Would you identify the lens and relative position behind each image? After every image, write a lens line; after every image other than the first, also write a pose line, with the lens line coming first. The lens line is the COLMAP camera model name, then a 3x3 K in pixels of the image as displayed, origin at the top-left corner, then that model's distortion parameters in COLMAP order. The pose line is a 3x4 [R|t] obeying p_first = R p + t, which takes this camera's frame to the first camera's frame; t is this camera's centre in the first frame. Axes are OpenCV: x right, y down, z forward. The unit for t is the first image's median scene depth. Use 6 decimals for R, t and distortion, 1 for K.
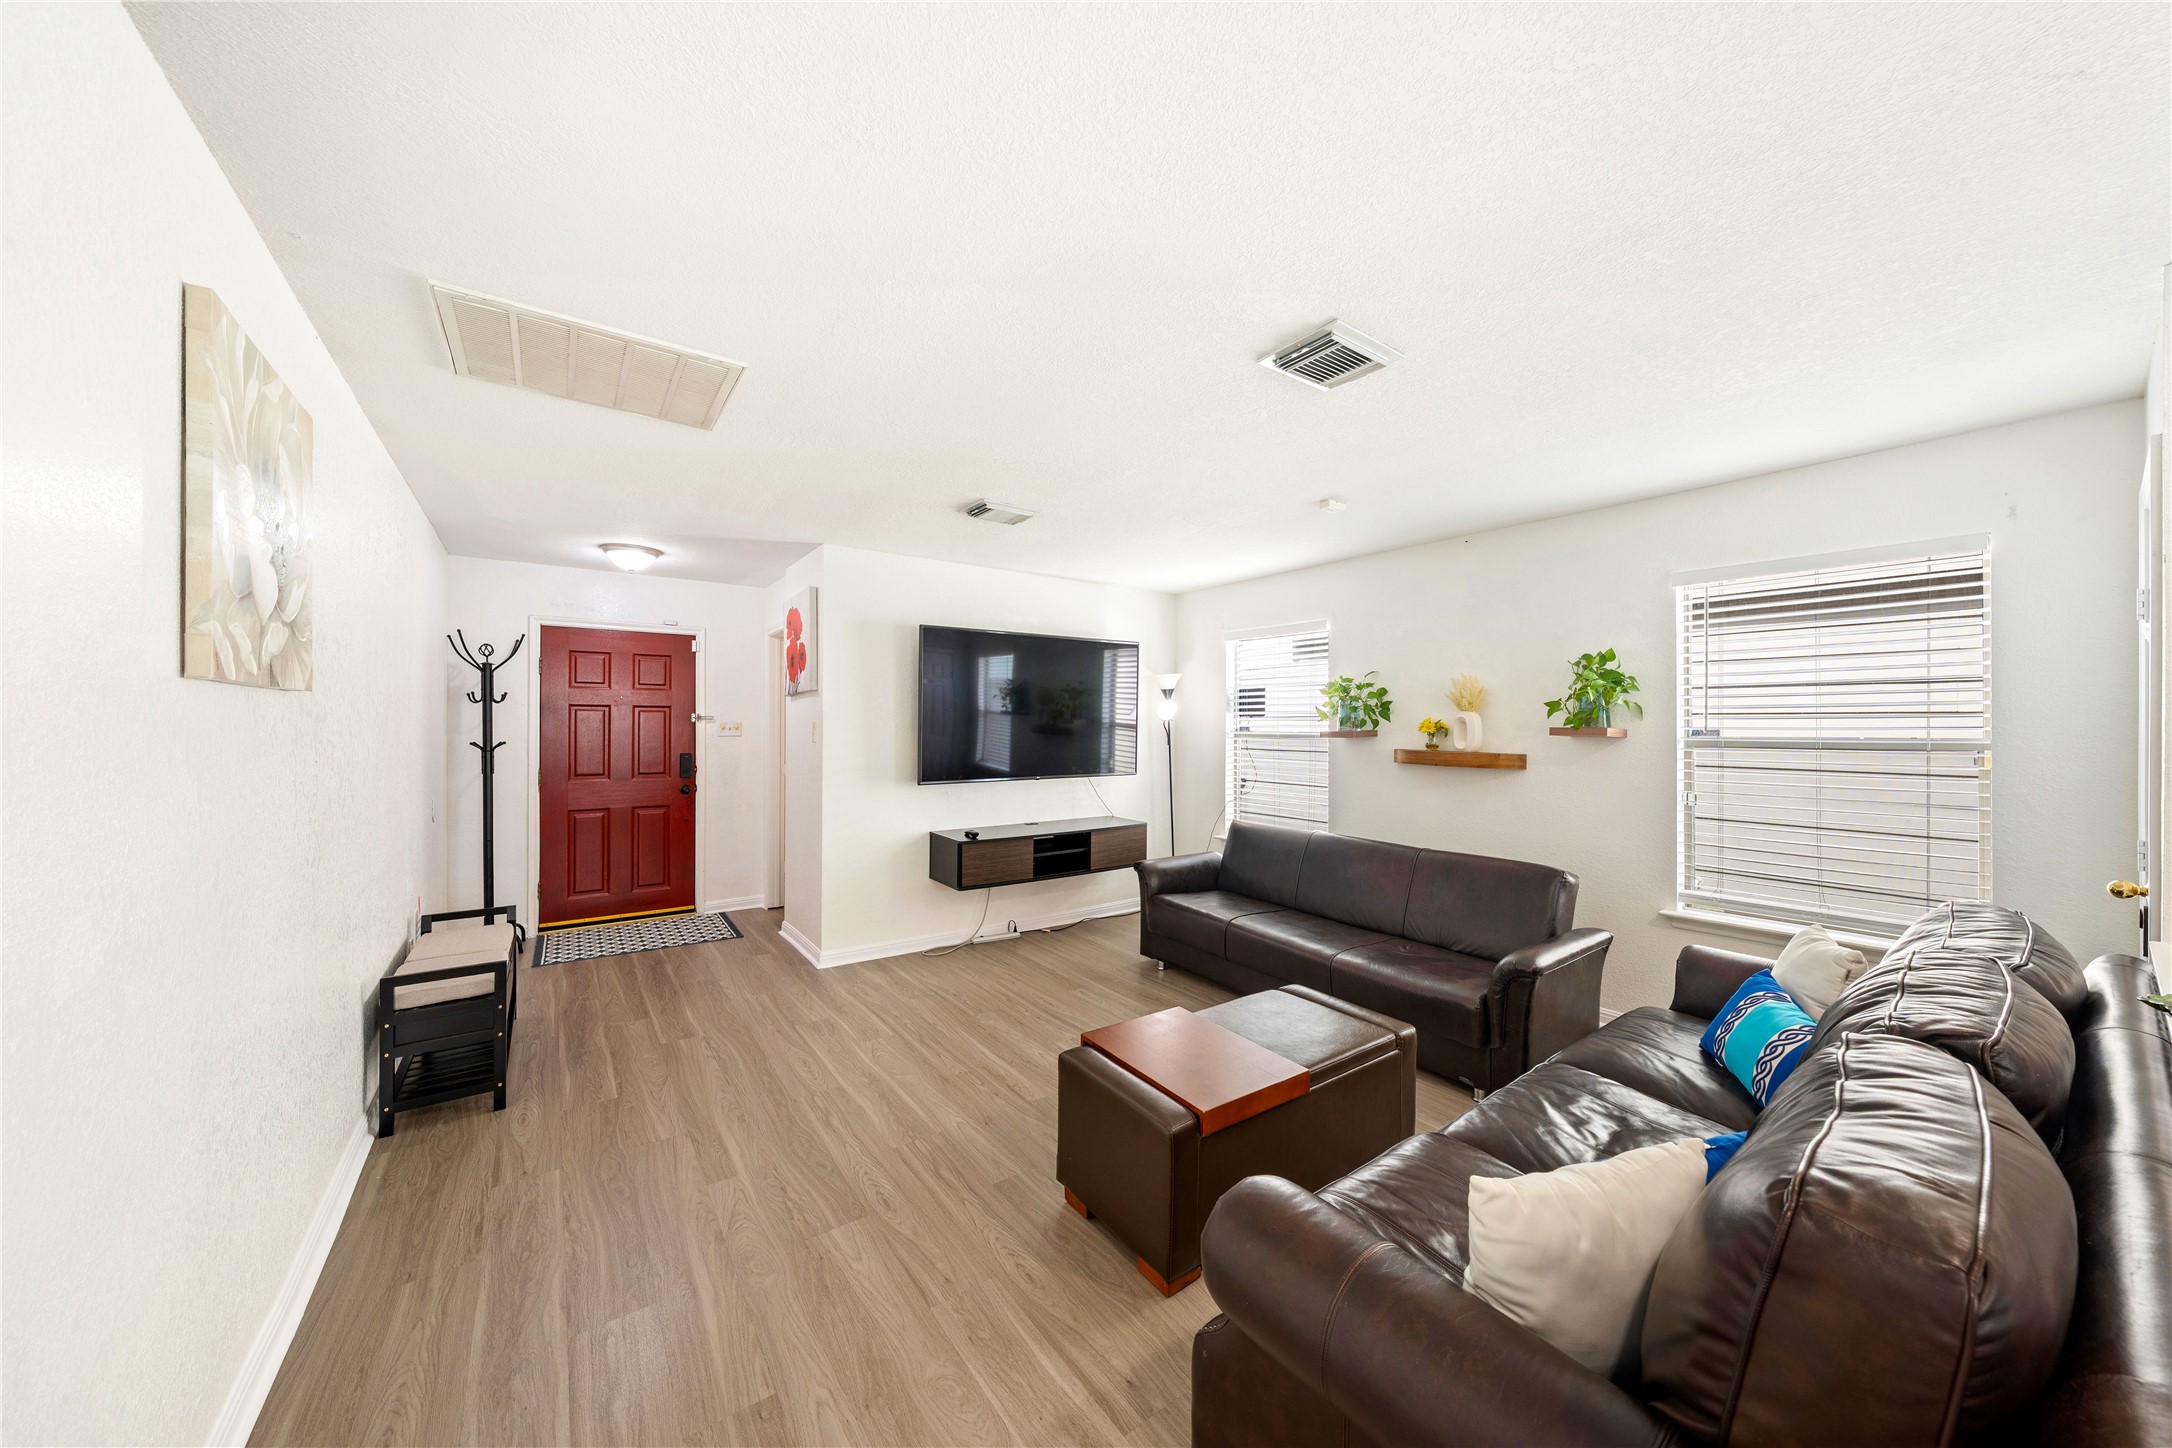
lens RADIAL K [[756.5, 0, 1092.4], [0, 756.5, 730.1], [0, 0, 1]] dist [-0.000871, 0.000135]
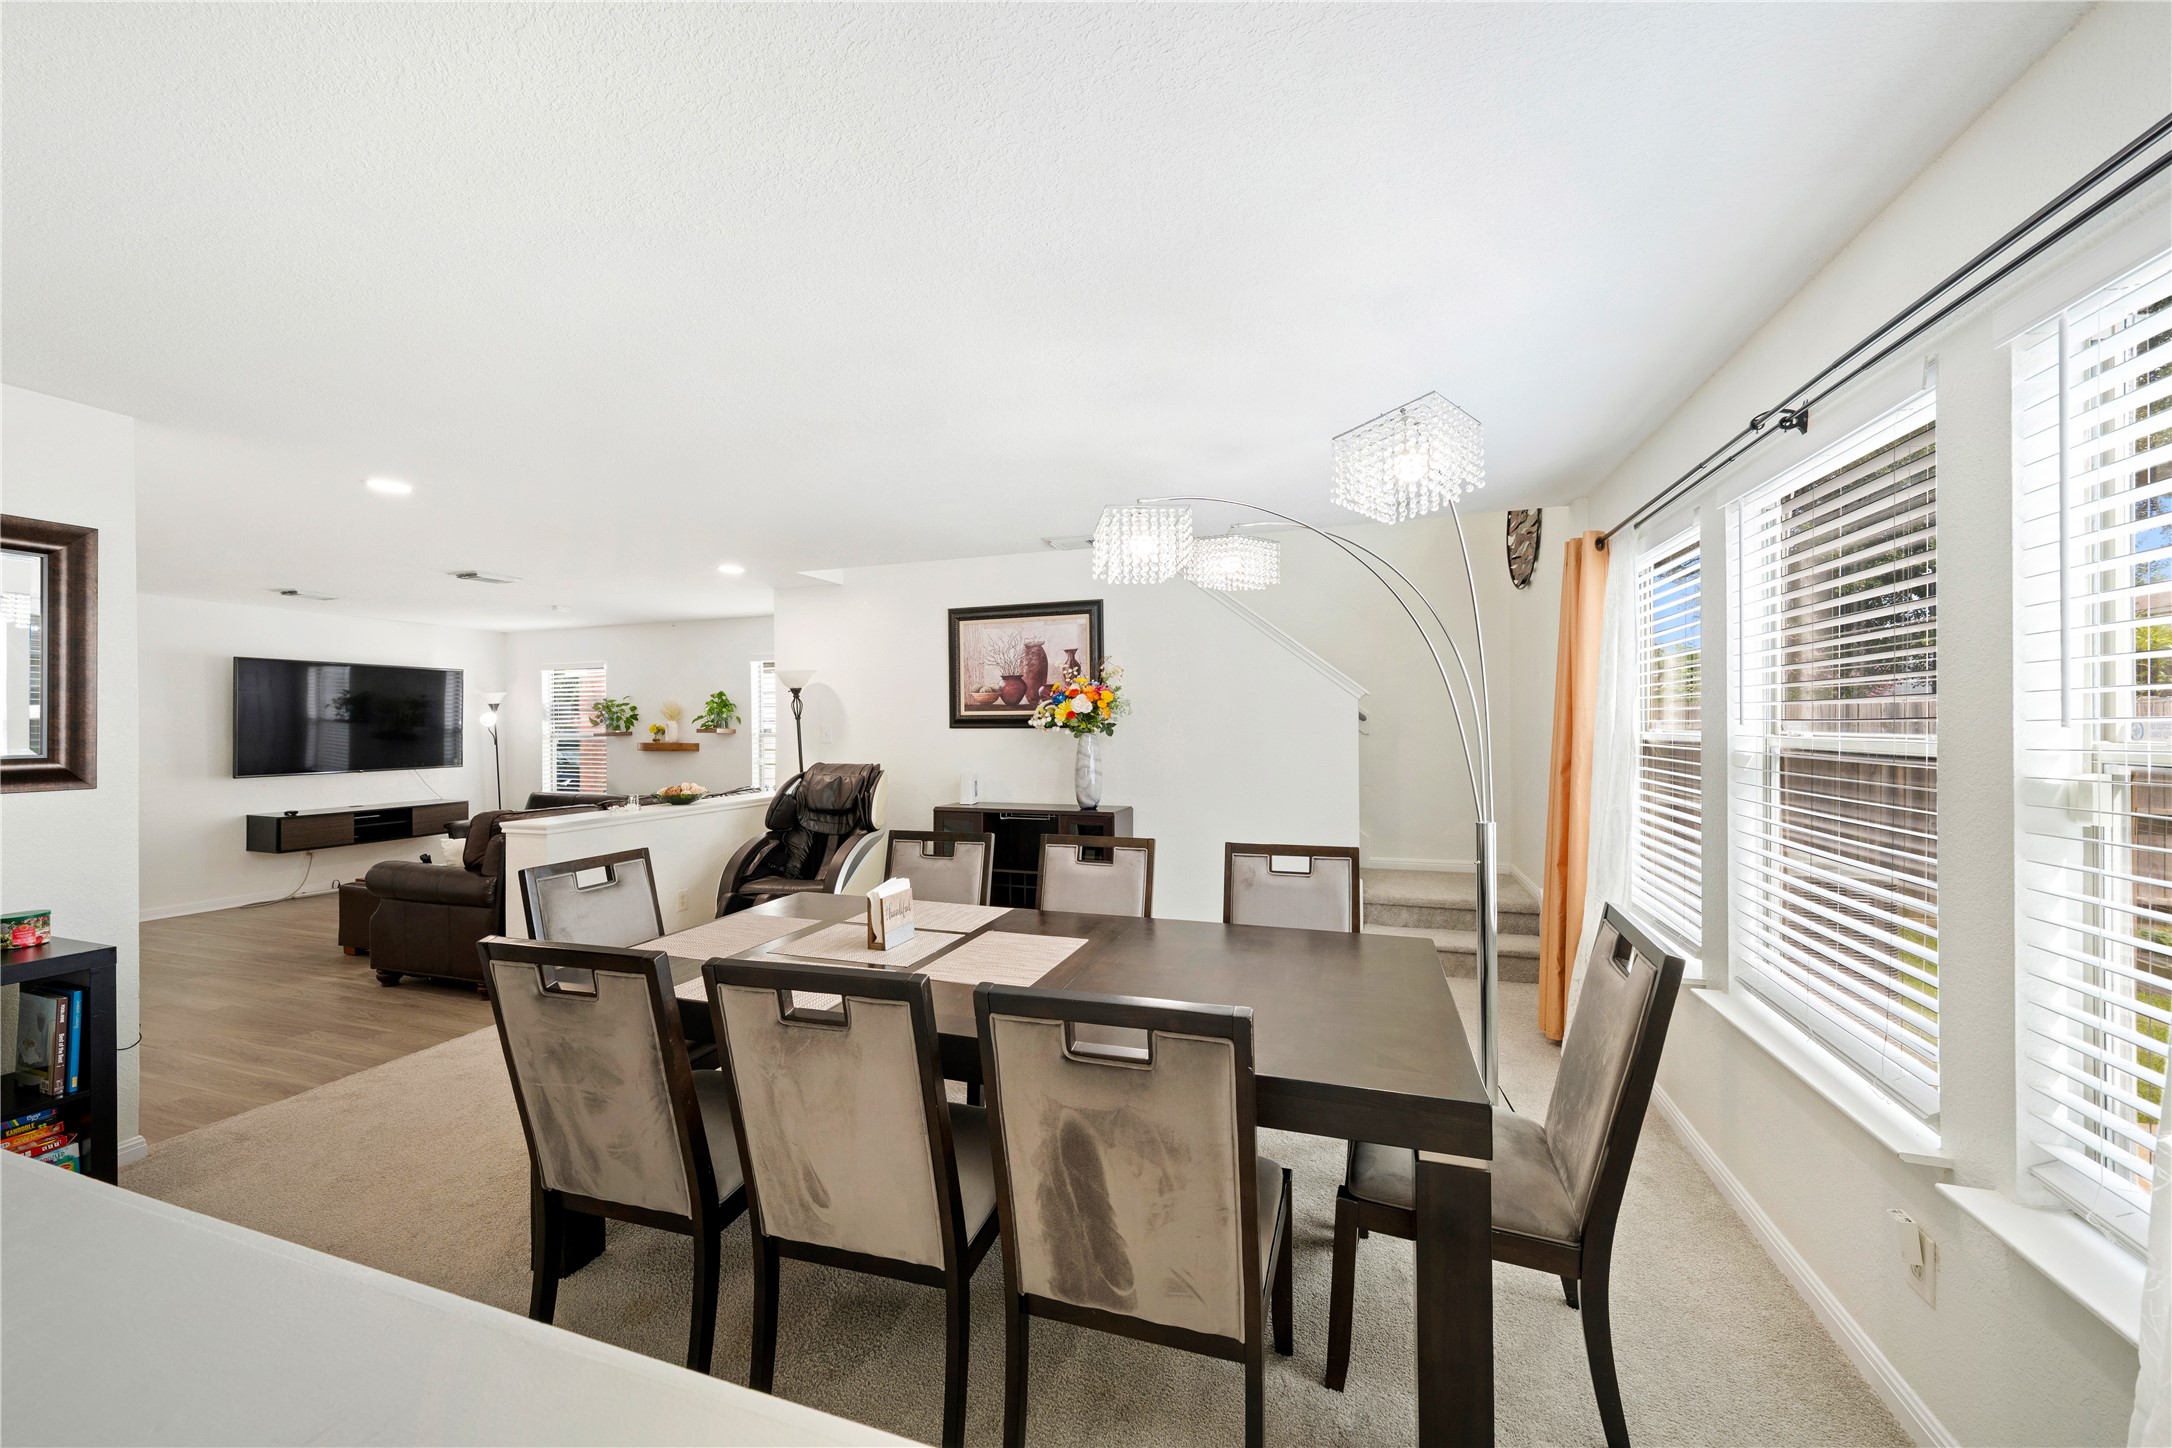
lens RADIAL K [[796.4, 0, 1086.0], [0, 796.4, 724.0], [0, 0, 1]] dist [0.001349, 0.000132]
pose [[0.818691, -0.009162, 0.574162, 0.194957], [0.016267, 0.999841, -0.007240, 0.013049], [-0.574004, 0.015267, 0.818710, -1.030861]]
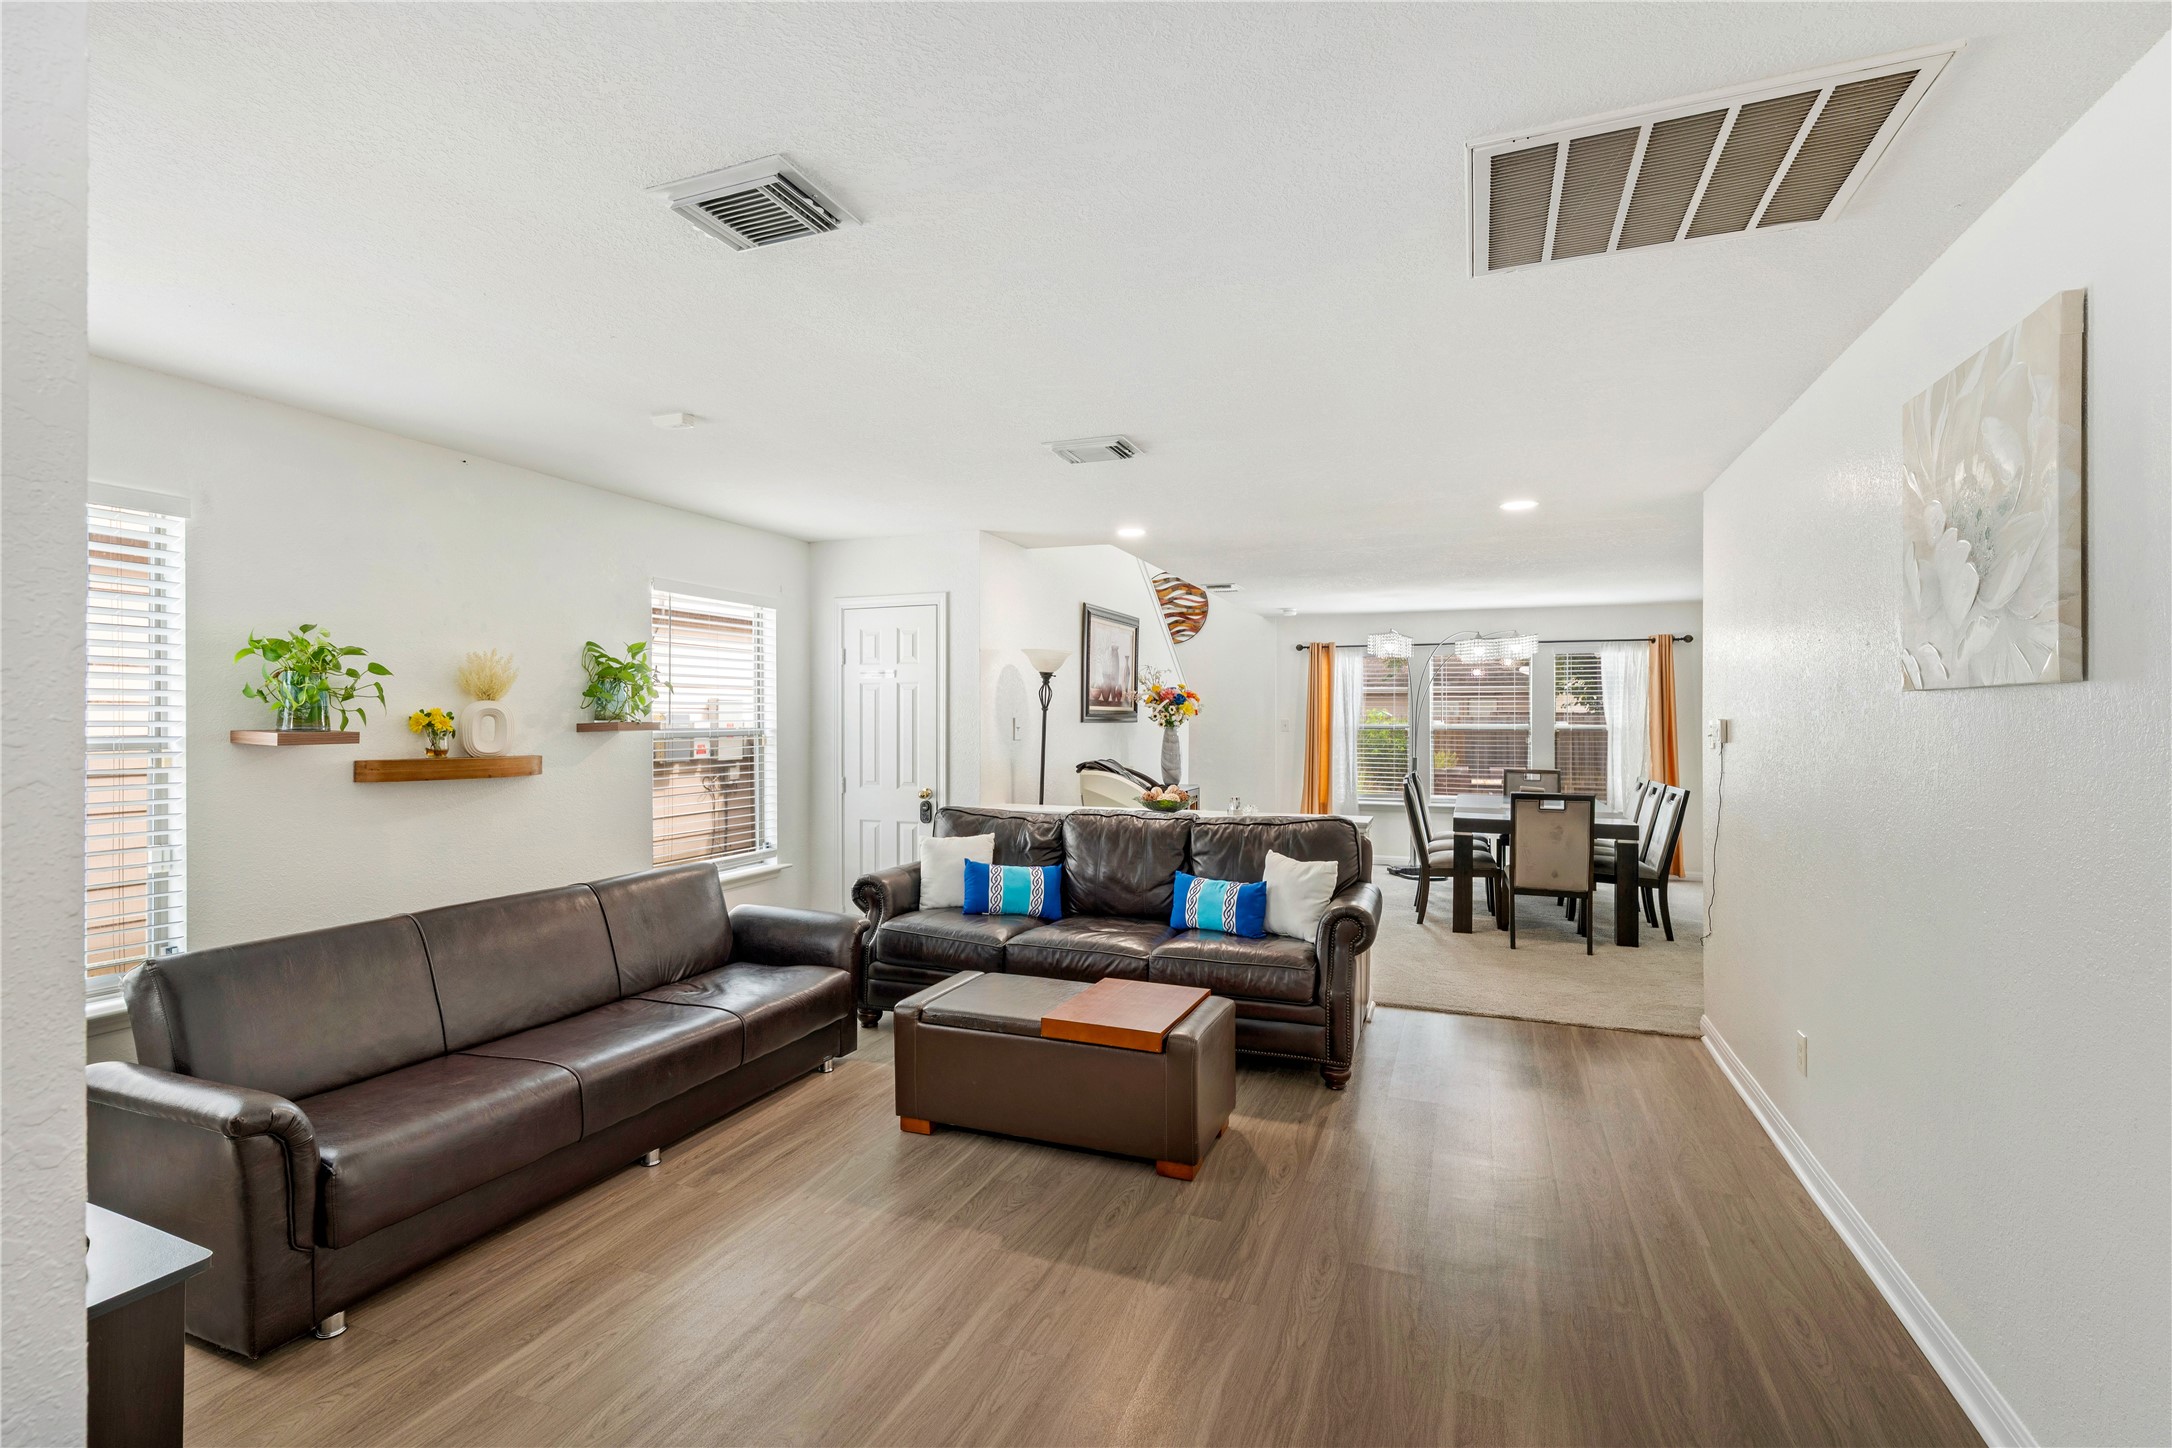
lens RADIAL K [[969.9, 0, 1086.0], [0, 969.9, 724.0], [0, 0, 1]] dist [0.000120, 0.000078]
pose [[-0.533426, -0.005768, 0.845827, -0.541665], [0.007154, 0.999910, 0.011330, -0.008138], [-0.845816, 0.012095, -0.533337, 0.920419]]
